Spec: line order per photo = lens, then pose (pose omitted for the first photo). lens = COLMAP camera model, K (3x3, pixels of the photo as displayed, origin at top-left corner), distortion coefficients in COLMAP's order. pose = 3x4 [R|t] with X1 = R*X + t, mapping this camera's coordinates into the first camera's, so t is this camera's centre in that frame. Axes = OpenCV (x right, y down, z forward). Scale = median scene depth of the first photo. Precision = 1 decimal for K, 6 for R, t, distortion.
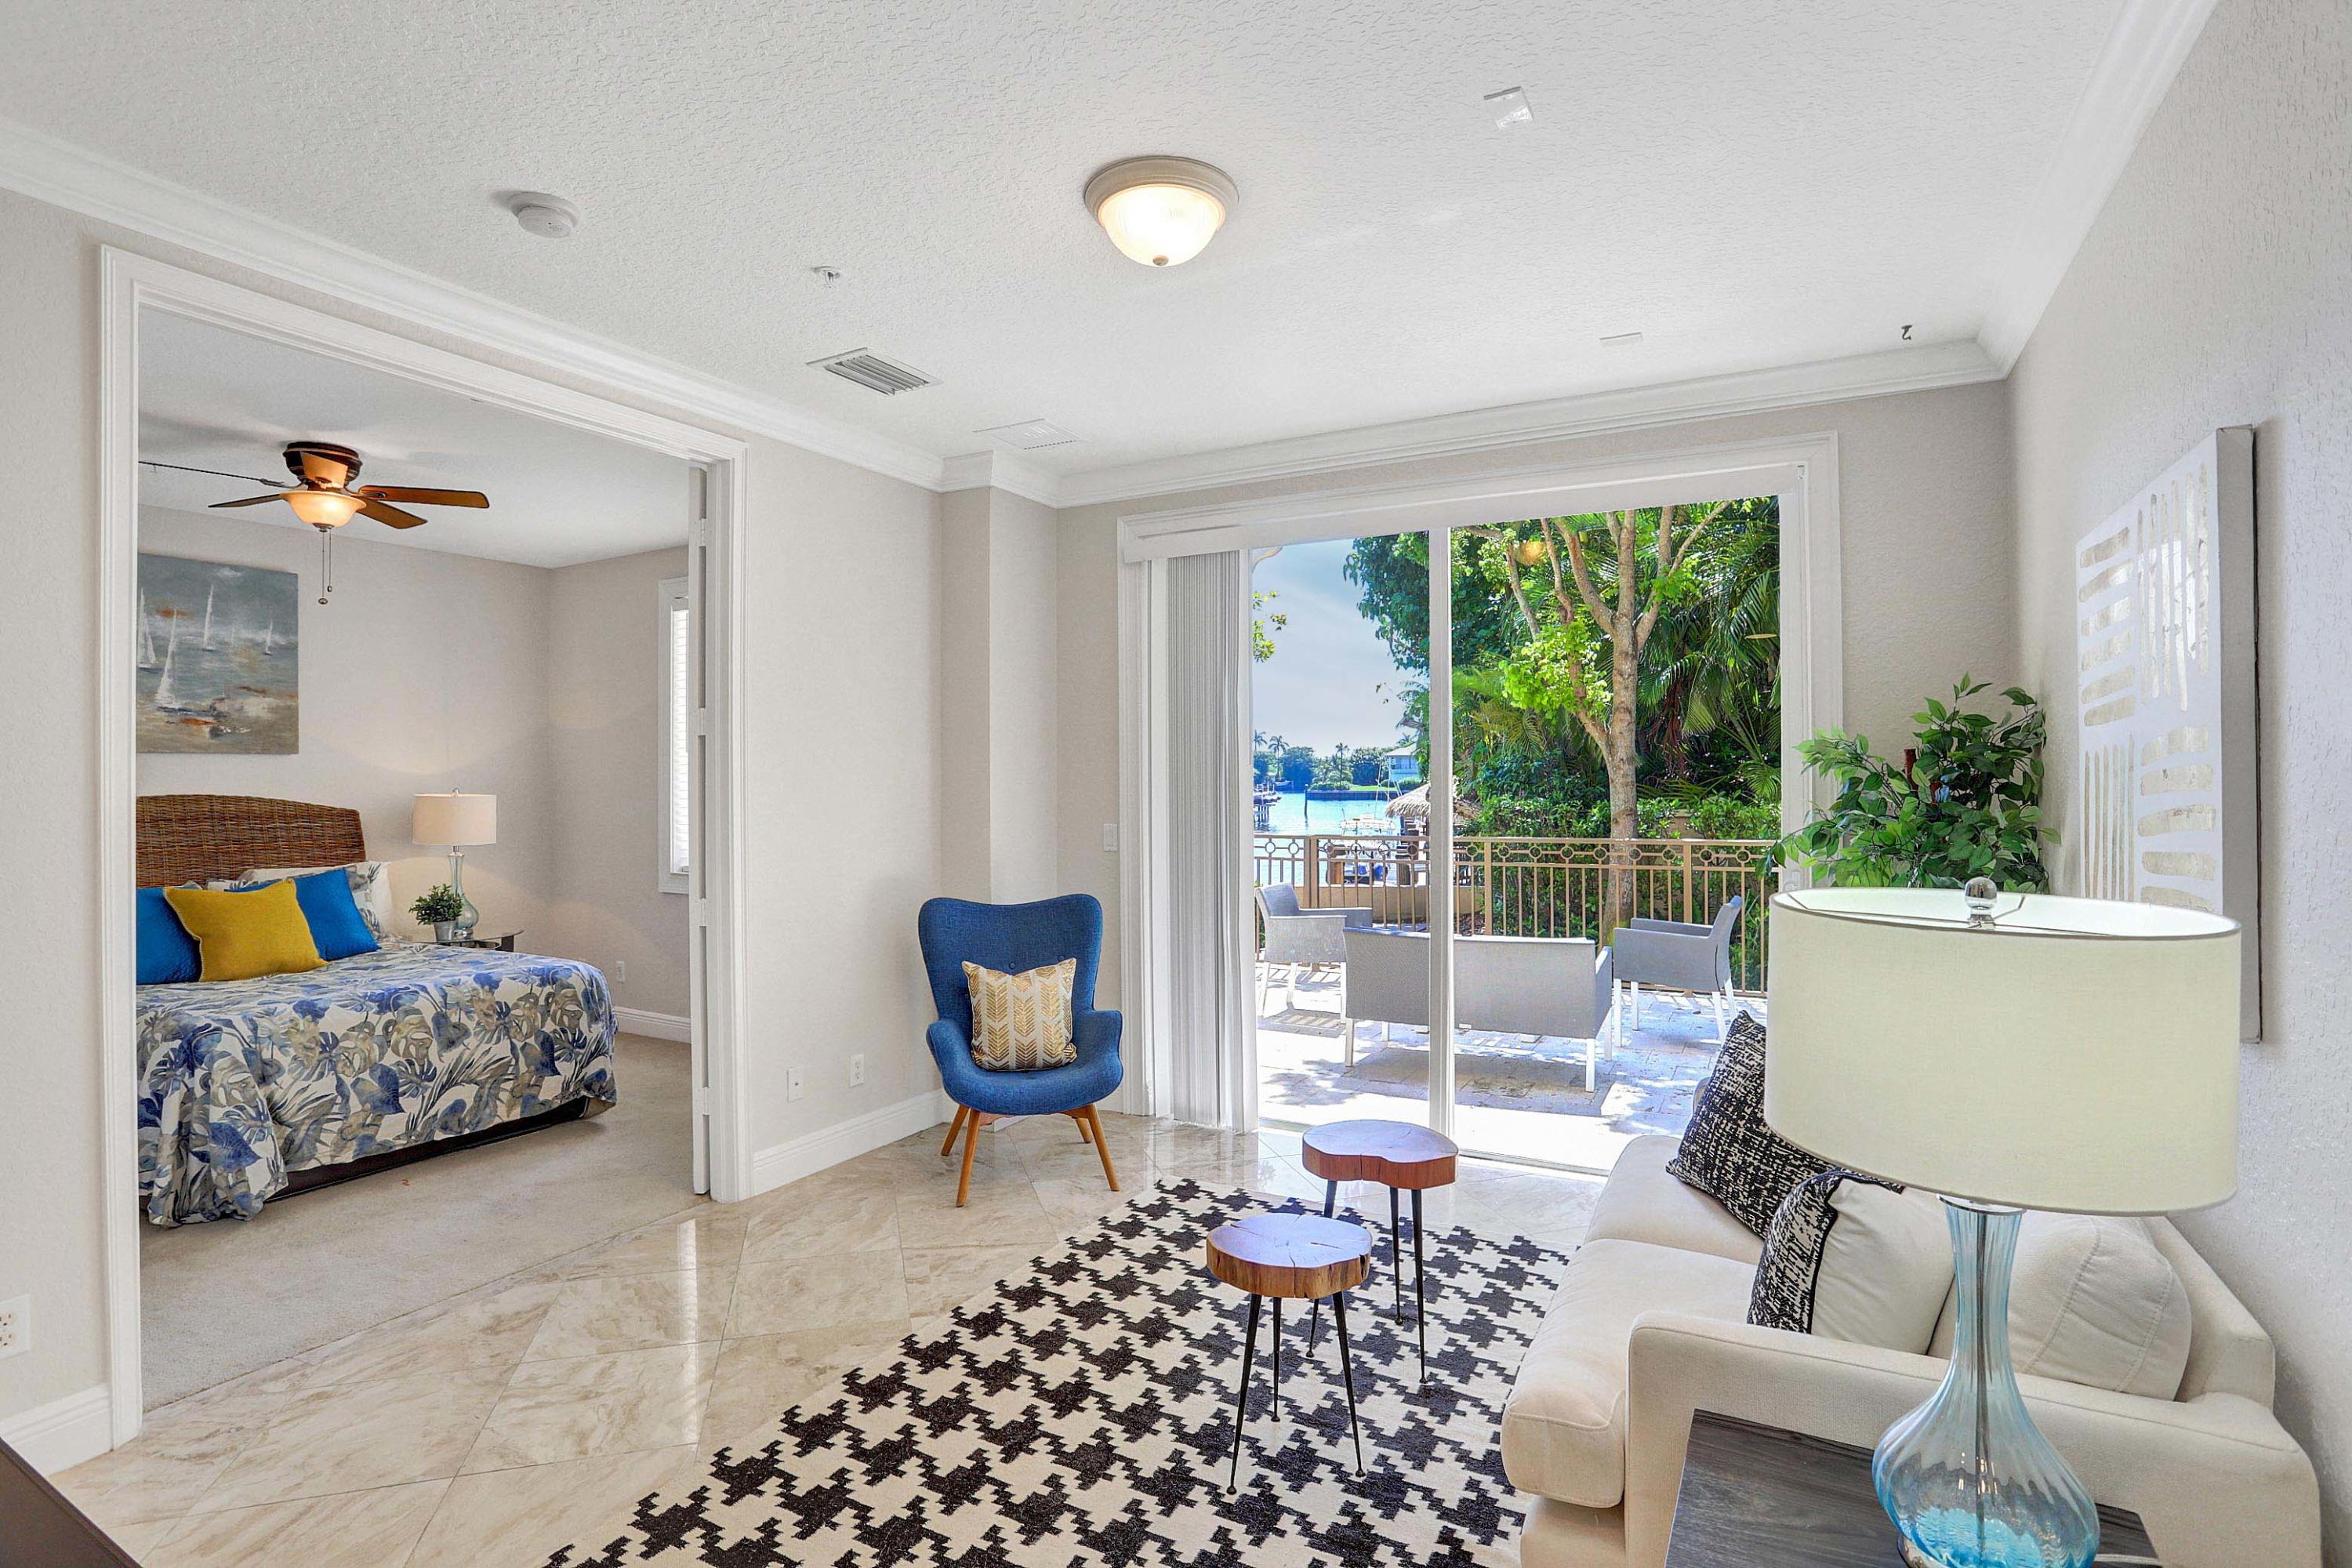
lens RADIAL K [[1151.5, 0, 1181.2], [0, 1151.5, 780.8], [0, 0, 1]] dist [-0.057149, 0.027089]
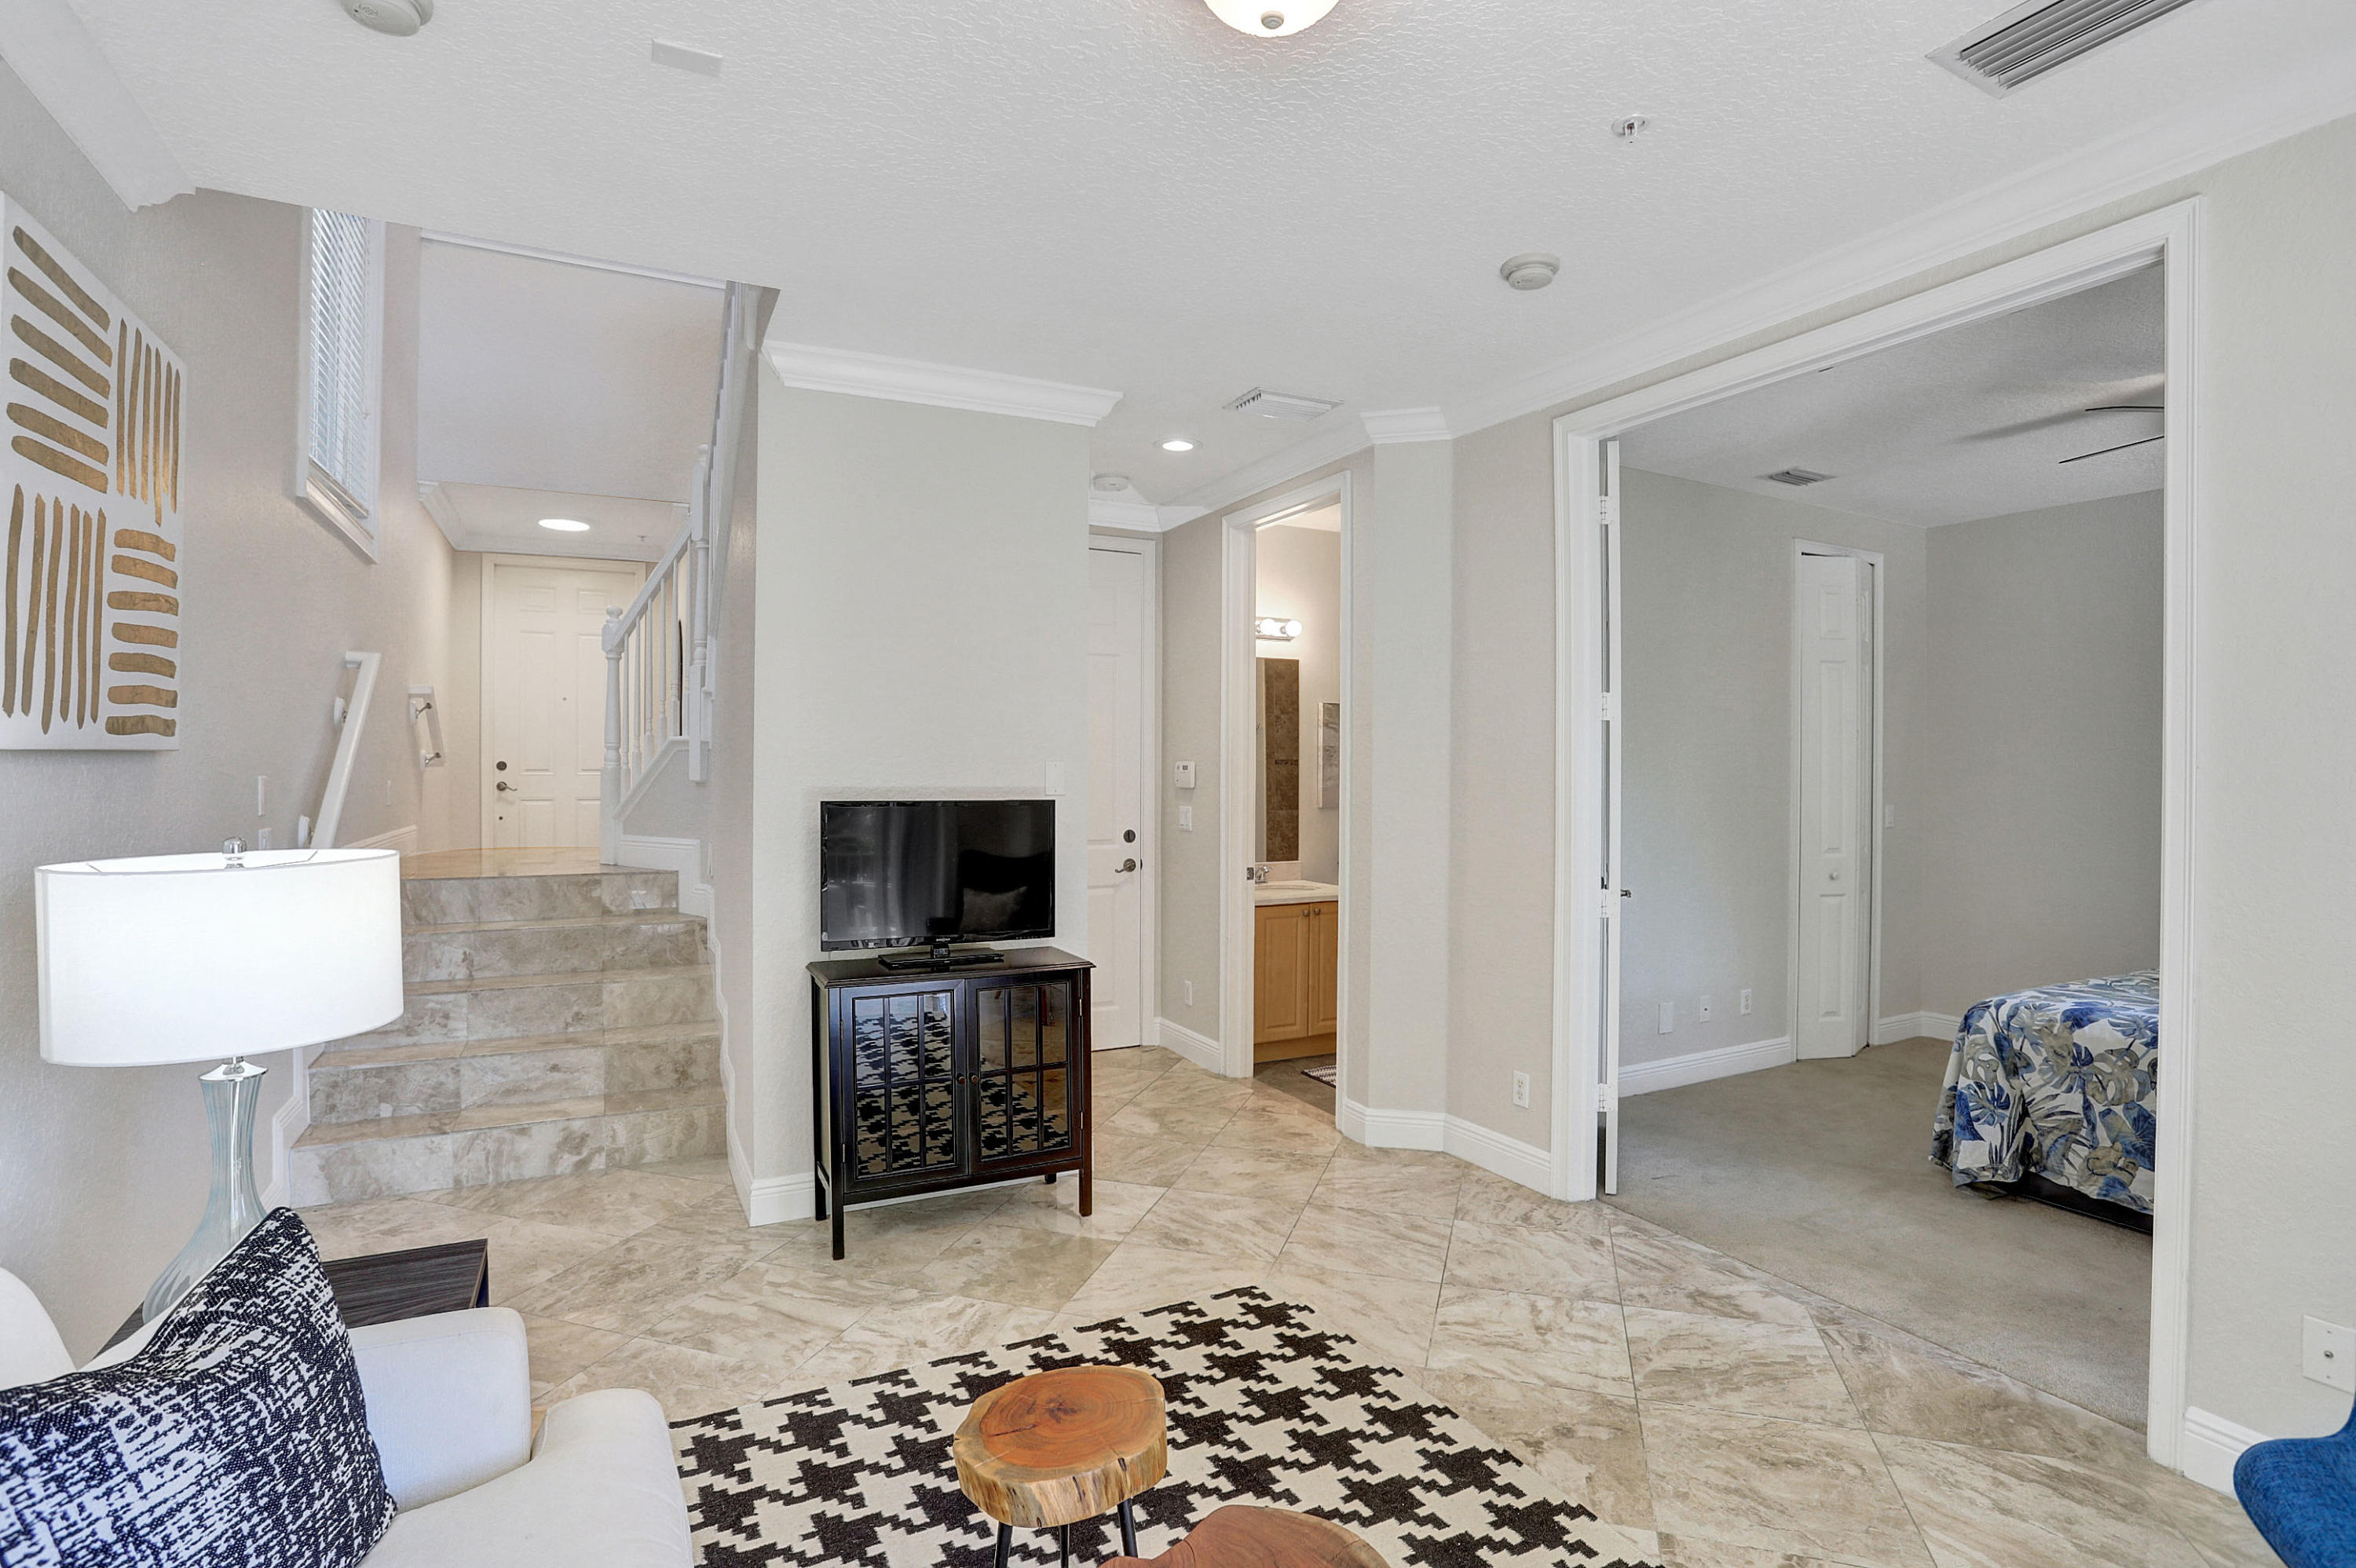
lens RADIAL K [[1153.4, 0, 1183.2], [0, 1153.4, 780.8], [0, 0, 1]] dist [-0.057149, 0.027089]
pose [[-0.554529, 0.014719, -0.832034, 0.537365], [-0.001260, 0.999828, 0.018527, -0.008290], [0.832164, 0.011322, -0.554415, 1.217840]]
